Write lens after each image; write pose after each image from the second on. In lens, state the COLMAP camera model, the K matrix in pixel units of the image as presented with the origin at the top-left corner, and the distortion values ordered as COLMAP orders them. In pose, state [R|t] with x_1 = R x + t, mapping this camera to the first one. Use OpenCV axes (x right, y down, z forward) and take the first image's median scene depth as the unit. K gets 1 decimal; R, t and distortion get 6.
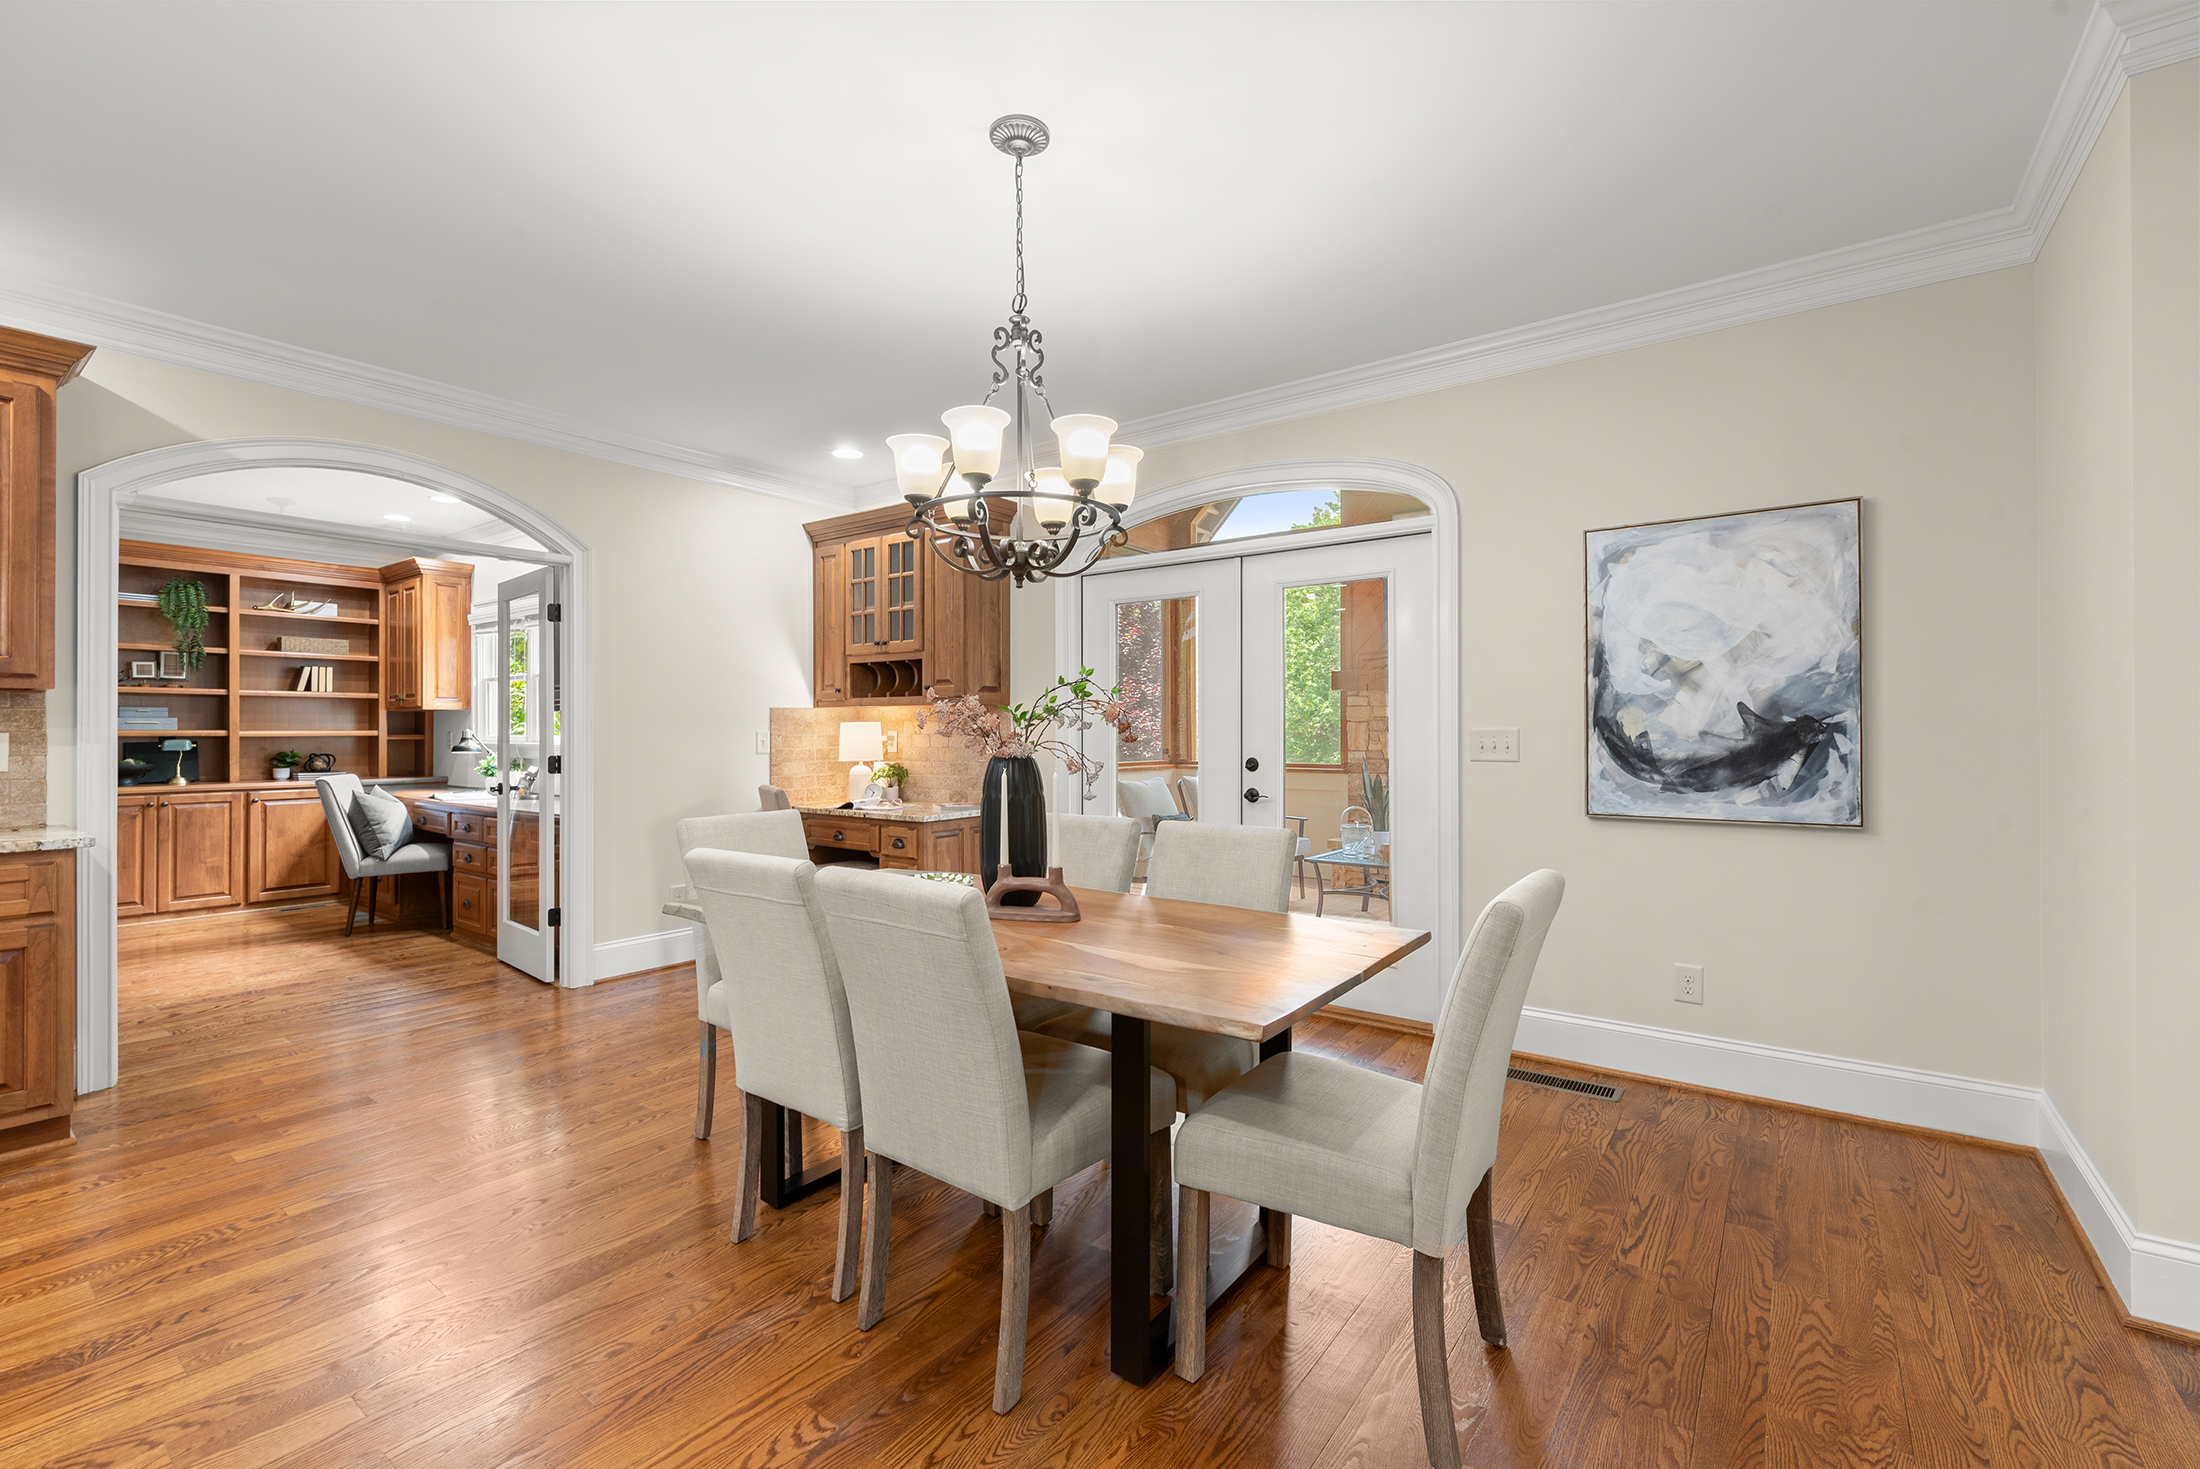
lens RADIAL K [[950.7, 0, 1094.2], [0, 950.7, 724.3], [0, 0, 1]] dist [-0.000222, 0.000285]
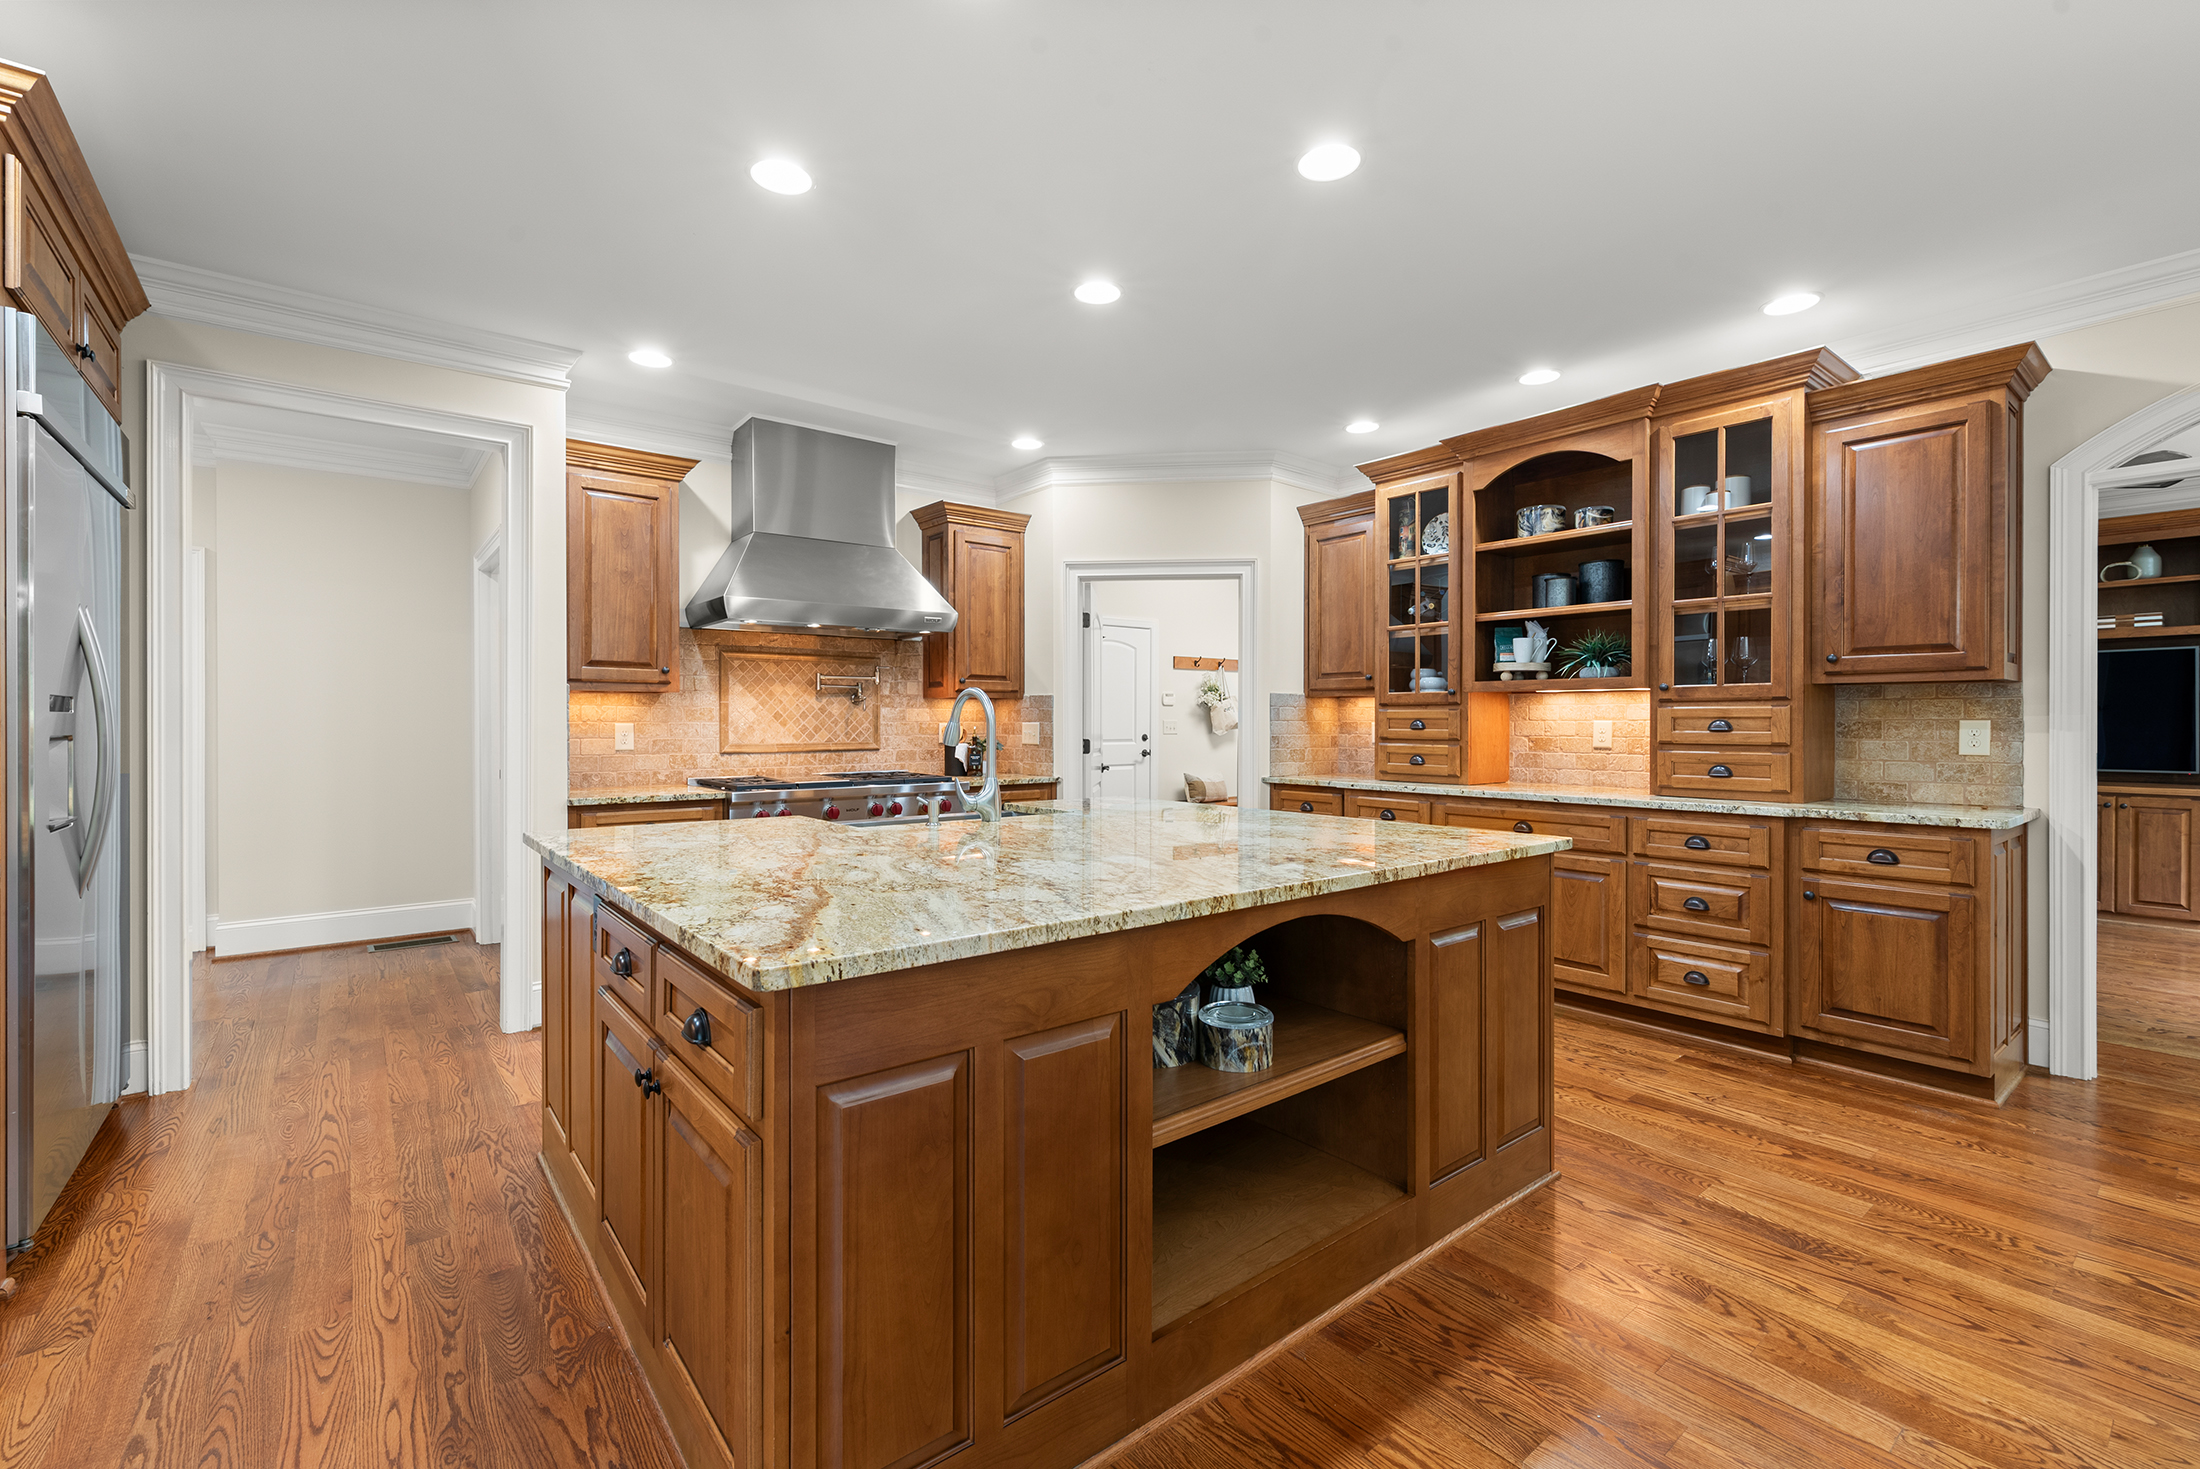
lens RADIAL K [[950.7, 0, 1094.2], [0, 950.7, 724.3], [0, 0, 1]] dist [-0.000222, 0.000285]
pose [[-0.250901, 0.006267, -0.967992, 0.133013], [0.006791, 0.999966, 0.004714, 0.001101], [0.967989, -0.005391, -0.250935, 0.193080]]
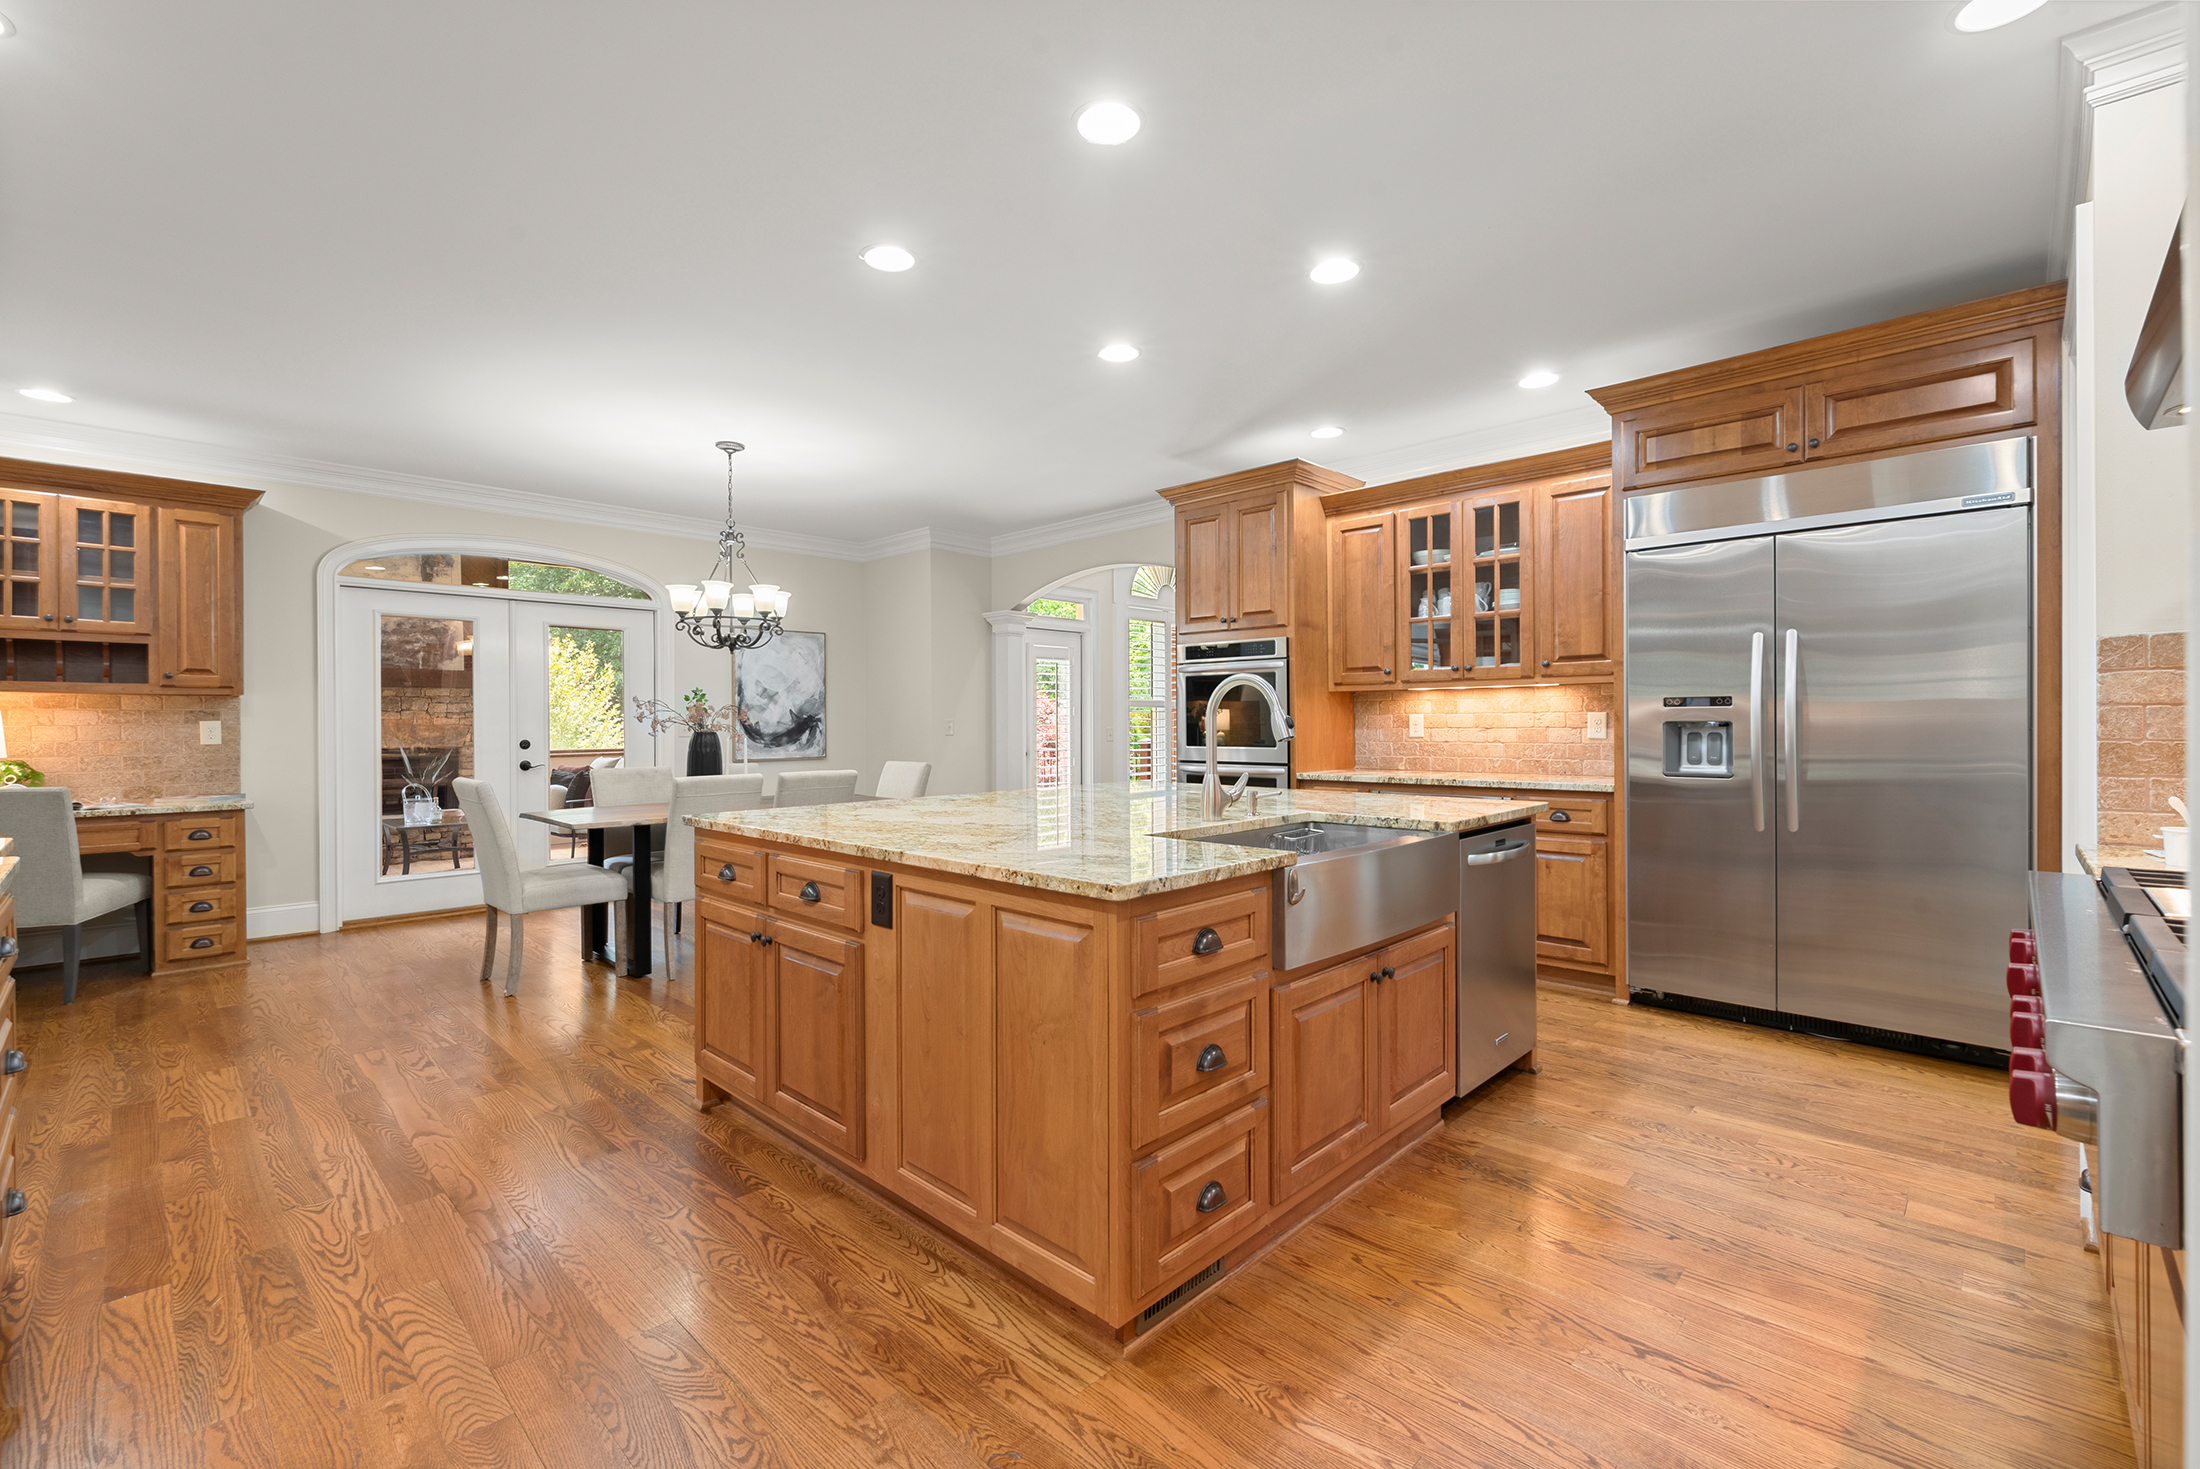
lens RADIAL K [[945.7, 0, 1105.5], [0, 945.7, 726.4], [0, 0, 1]] dist [0.000692, 0.000091]
pose [[0.118027, -0.002638, 0.993007, -1.175594], [-0.000682, 0.999996, 0.002738, 0.009610], [-0.993010, -0.001001, 0.118024, -0.059845]]
